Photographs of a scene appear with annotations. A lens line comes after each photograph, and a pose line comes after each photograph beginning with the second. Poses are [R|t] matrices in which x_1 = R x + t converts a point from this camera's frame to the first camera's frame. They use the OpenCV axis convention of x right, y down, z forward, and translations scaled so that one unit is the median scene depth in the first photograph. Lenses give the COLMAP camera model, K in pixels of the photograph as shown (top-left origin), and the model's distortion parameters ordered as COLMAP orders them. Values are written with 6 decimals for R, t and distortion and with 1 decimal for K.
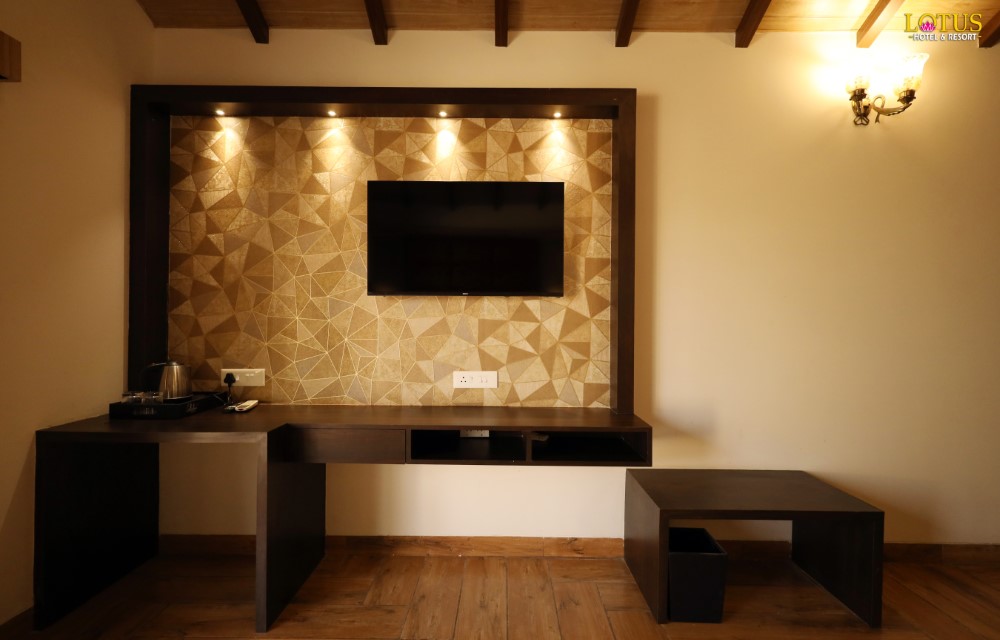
lens RADIAL K [[476.1, 0, 491.7], [0, 476.1, 315.4], [0, 0, 1]] dist [0.001308, 0.000935]
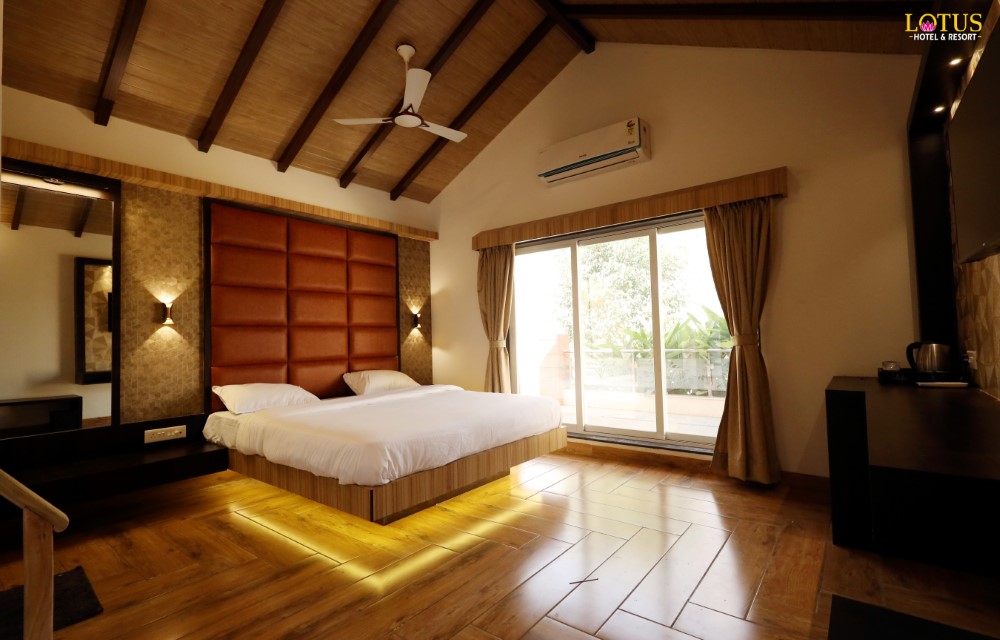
lens RADIAL K [[476.1, 0, 501.0], [0, 476.1, 316.8], [0, 0, 1]] dist [0.001308, 0.000935]
pose [[-0.615770, -0.027560, -0.787444, 0.853523], [0.026847, 0.998074, -0.055927, 0.071551], [0.787469, -0.055579, -0.613844, 0.850987]]
